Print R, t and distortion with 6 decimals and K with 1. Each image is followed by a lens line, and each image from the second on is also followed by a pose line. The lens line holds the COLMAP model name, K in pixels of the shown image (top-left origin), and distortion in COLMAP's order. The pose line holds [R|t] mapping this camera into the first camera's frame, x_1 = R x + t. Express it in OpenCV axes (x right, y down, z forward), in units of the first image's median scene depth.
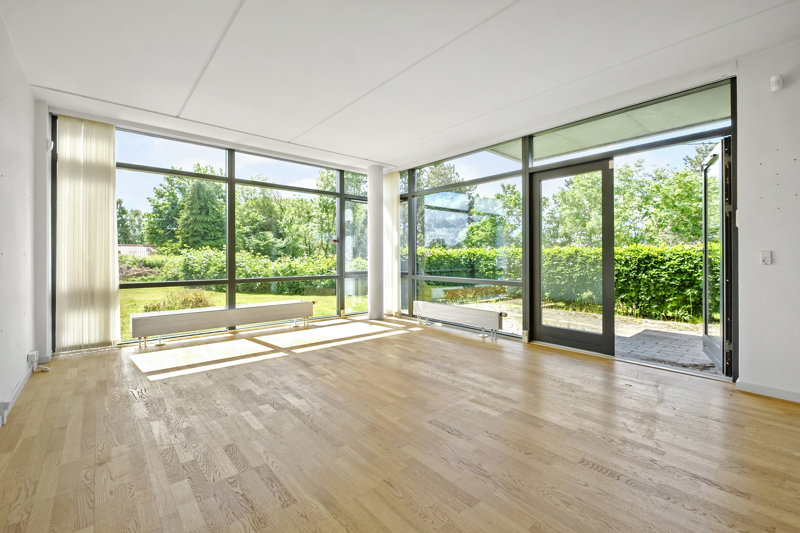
lens RADIAL K [[349.1, 0, 400.0], [0, 349.1, 266.5], [0, 0, 1]] dist [-0.021547, -0.000476]
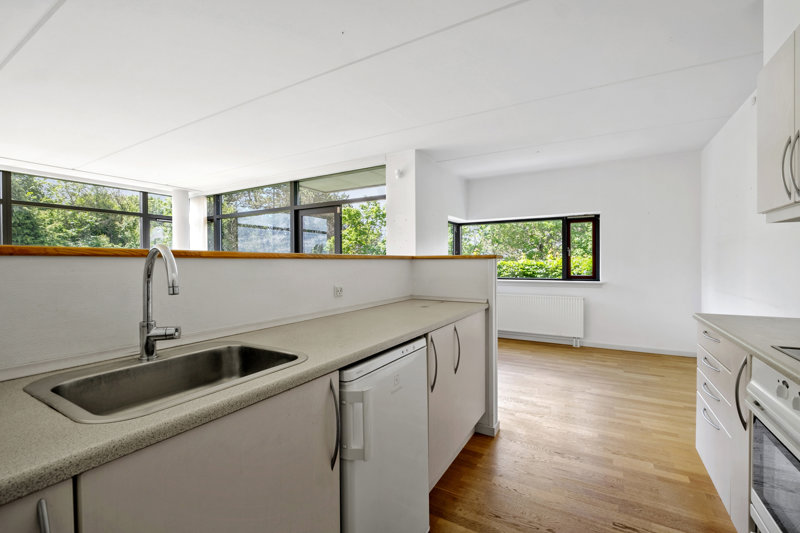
lens RADIAL K [[349.1, 0, 400.0], [0, 349.1, 266.5], [0, 0, 1]] dist [-0.021547, -0.000476]
pose [[0.944224, -0.005615, 0.329255, 0.266009], [0.010958, 0.999837, -0.014373, -0.029237], [-0.329121, 0.017179, 0.944132, -0.301462]]
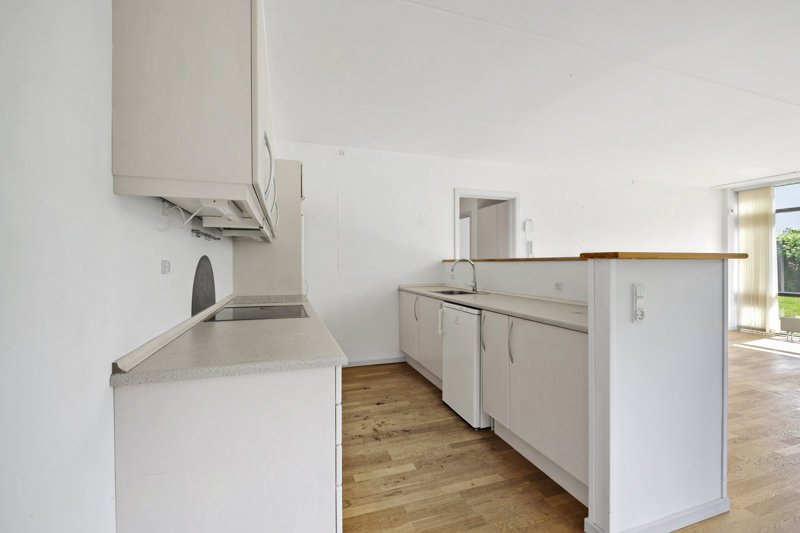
lens RADIAL K [[339.5, 0, 397.2], [0, 339.5, 250.2], [0, 0, 1]] dist [-0.000725, -0.000194]
pose [[-0.383222, -0.034589, -0.923008, 0.853377], [-0.019303, 0.999380, -0.029437, -0.040011], [0.923455, 0.006536, -0.383652, 0.042570]]
